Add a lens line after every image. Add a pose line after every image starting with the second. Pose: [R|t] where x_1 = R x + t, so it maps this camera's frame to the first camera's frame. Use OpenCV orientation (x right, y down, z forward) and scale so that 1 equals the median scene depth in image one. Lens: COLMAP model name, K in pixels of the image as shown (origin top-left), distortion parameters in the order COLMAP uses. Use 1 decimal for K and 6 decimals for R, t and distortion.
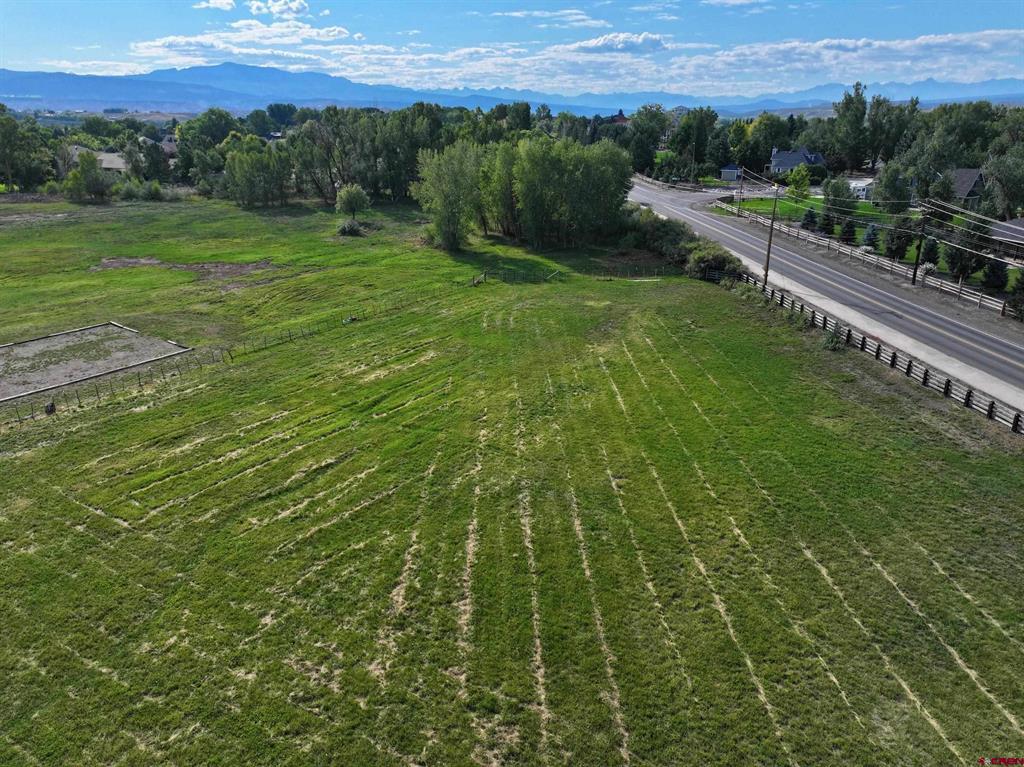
lens RADIAL K [[719.4, 0, 517.4], [0, 719.4, 385.3], [0, 0, 1]] dist [-0.007905, 0.025469]
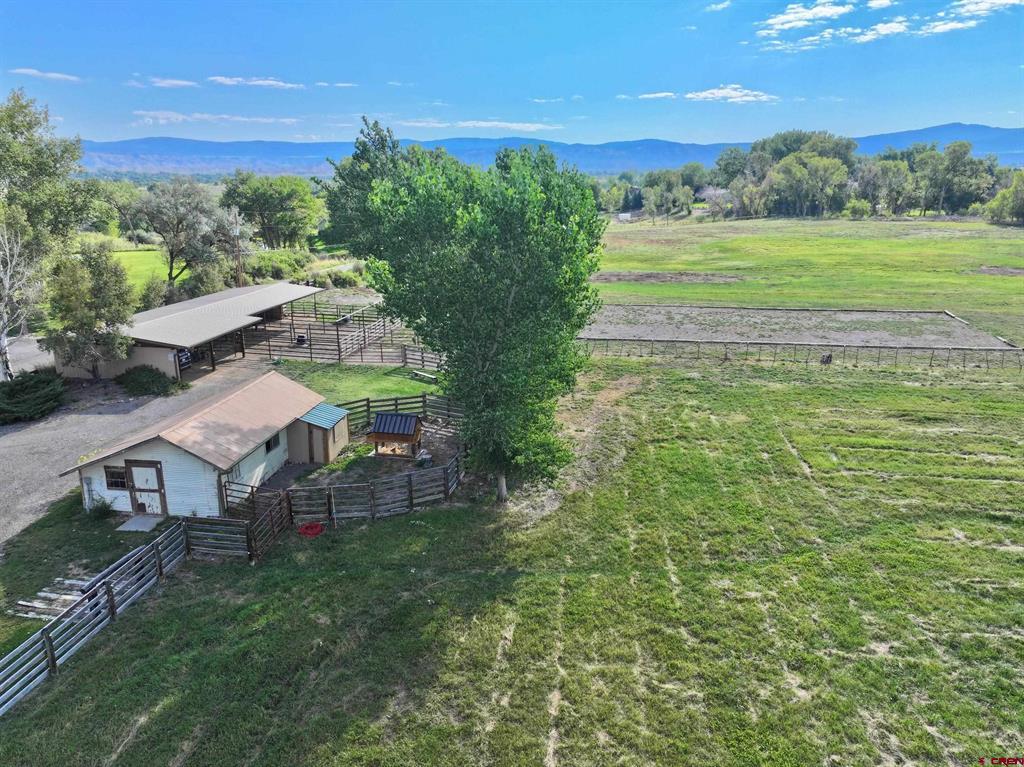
lens RADIAL K [[719.4, 0, 511.3], [0, 719.4, 388.3], [0, 0, 1]] dist [-0.007905, 0.025469]
pose [[0.414698, 0.252409, -0.874252, 0.012418], [-0.308843, 0.942771, 0.125693, 0.094374], [0.855945, 0.217882, 0.468920, 0.268576]]
